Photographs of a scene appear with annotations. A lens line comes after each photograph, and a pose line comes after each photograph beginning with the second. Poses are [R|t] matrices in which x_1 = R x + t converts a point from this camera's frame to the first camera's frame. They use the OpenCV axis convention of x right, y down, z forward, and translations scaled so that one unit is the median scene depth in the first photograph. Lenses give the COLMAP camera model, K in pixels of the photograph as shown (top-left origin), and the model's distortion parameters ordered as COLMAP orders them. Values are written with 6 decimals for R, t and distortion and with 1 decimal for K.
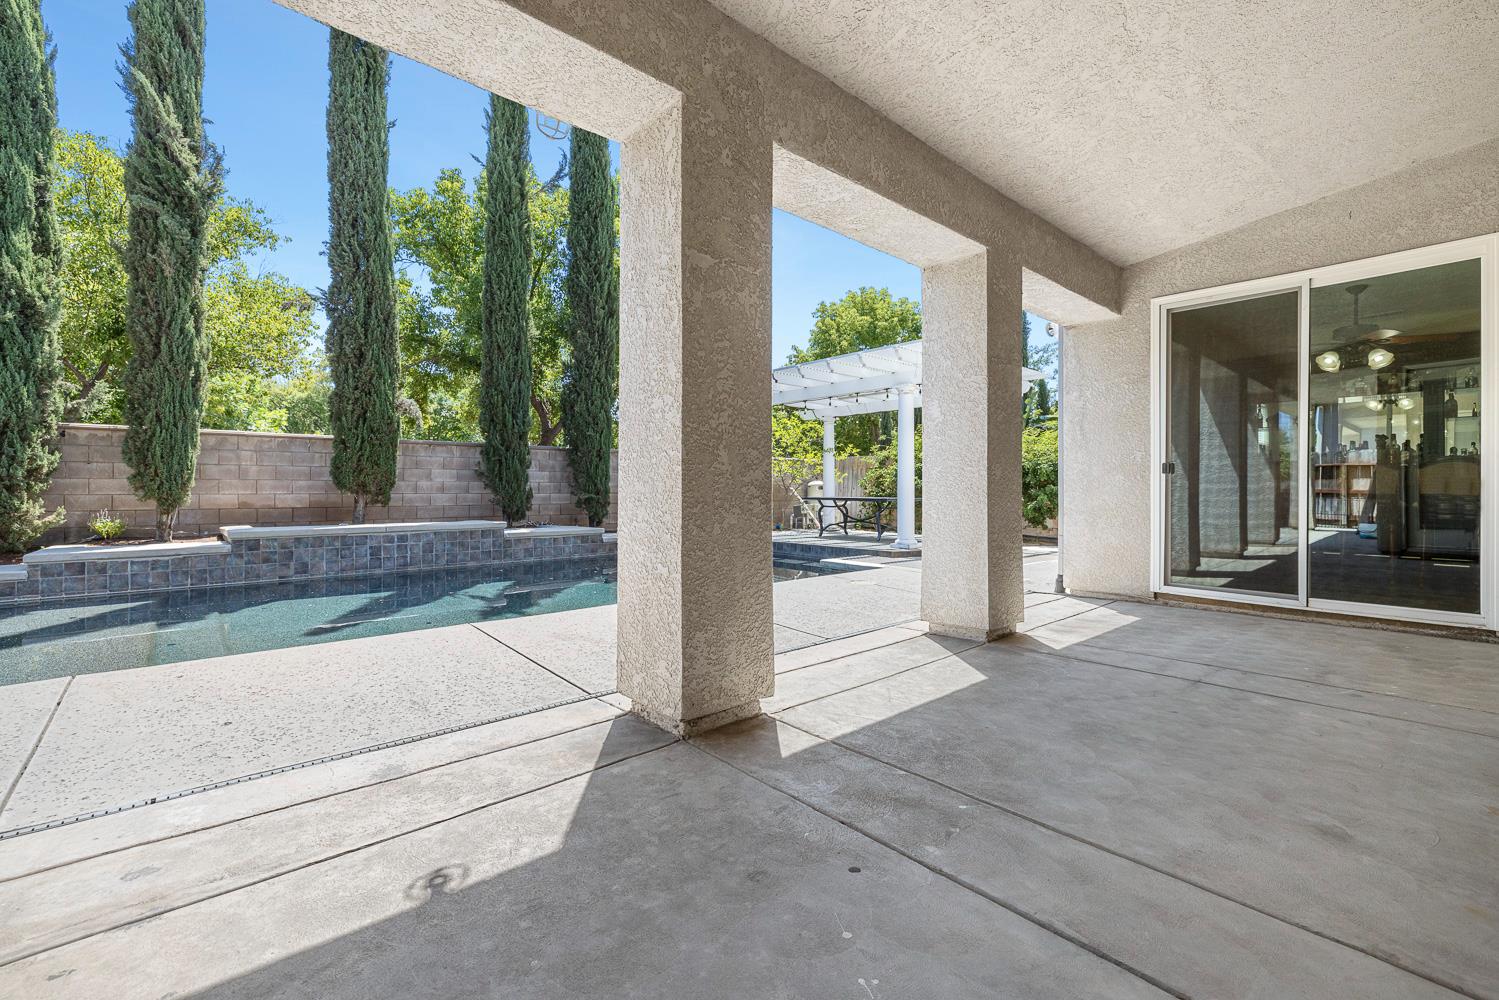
lens RADIAL K [[638.3, 0, 751.4], [0, 638.3, 485.6], [0, 0, 1]] dist [0.002306, 0.000367]
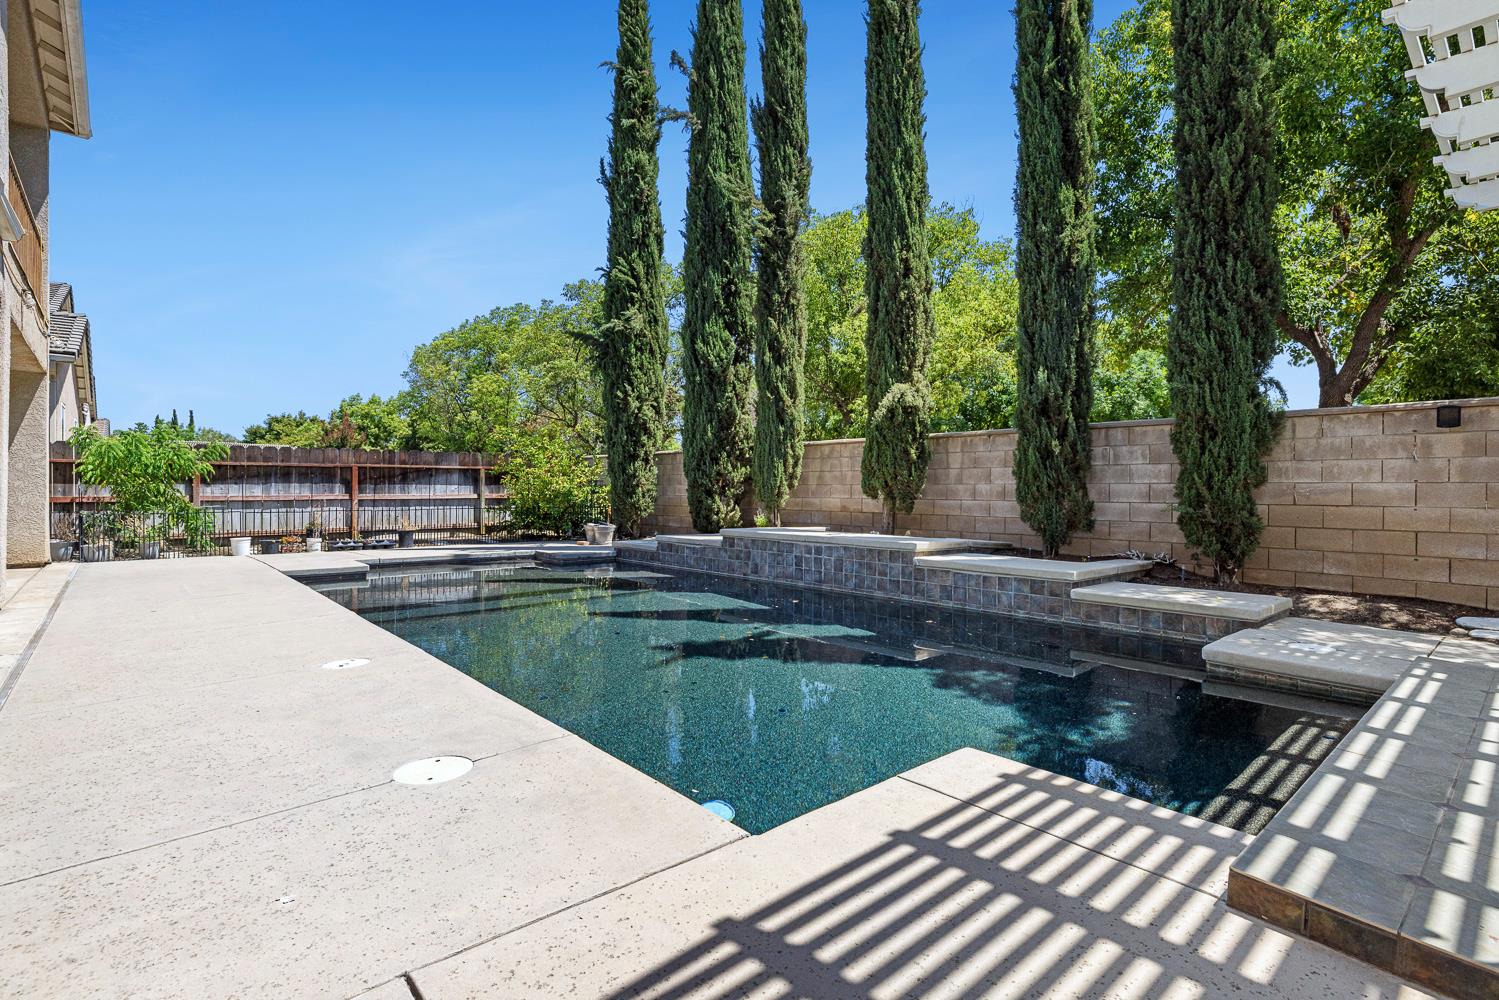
lens RADIAL K [[706.9, 0, 754.1], [0, 706.9, 496.2], [0, 0, 1]] dist [-0.003402, 0.000686]
pose [[0.002008, 0.008078, -0.999965, 0.353435], [0.001538, 0.999966, 0.008081, 0.000436], [0.999997, -0.001554, 0.001996, 0.767106]]
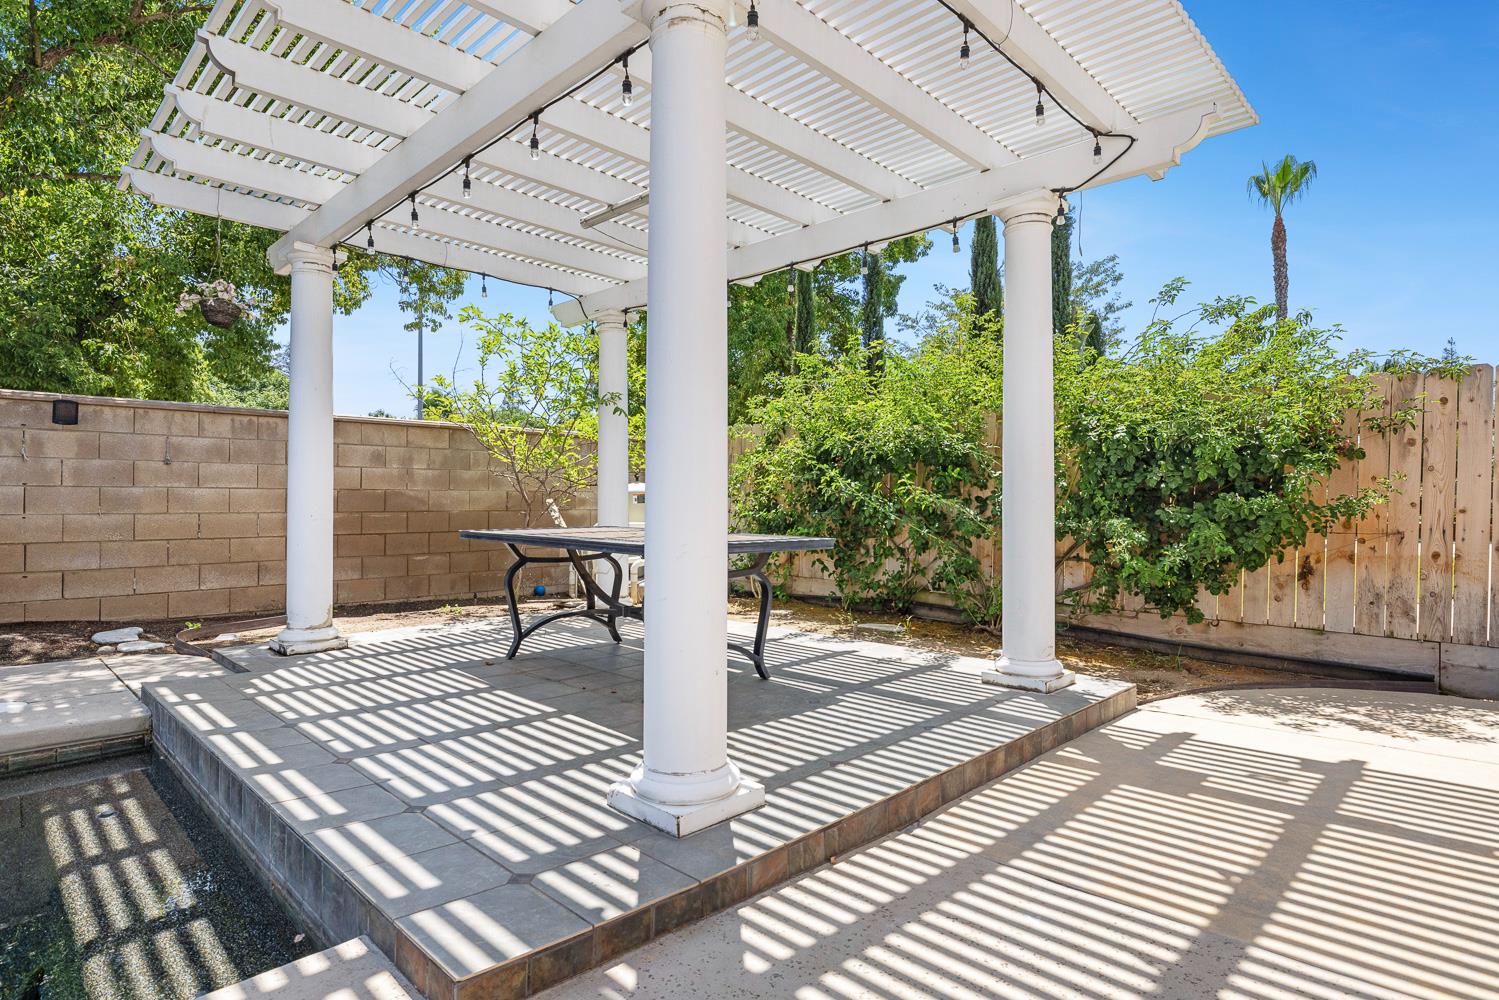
lens RADIAL K [[759.0, 0, 756.1], [0, 759.0, 473.6], [0, 0, 1]] dist [0.038524, 0.000177]
pose [[0.998283, 0.003440, 0.058483, 0.243259], [-0.001948, 0.999672, -0.025547, -0.000910], [-0.058551, 0.025389, 0.997961, 0.733853]]
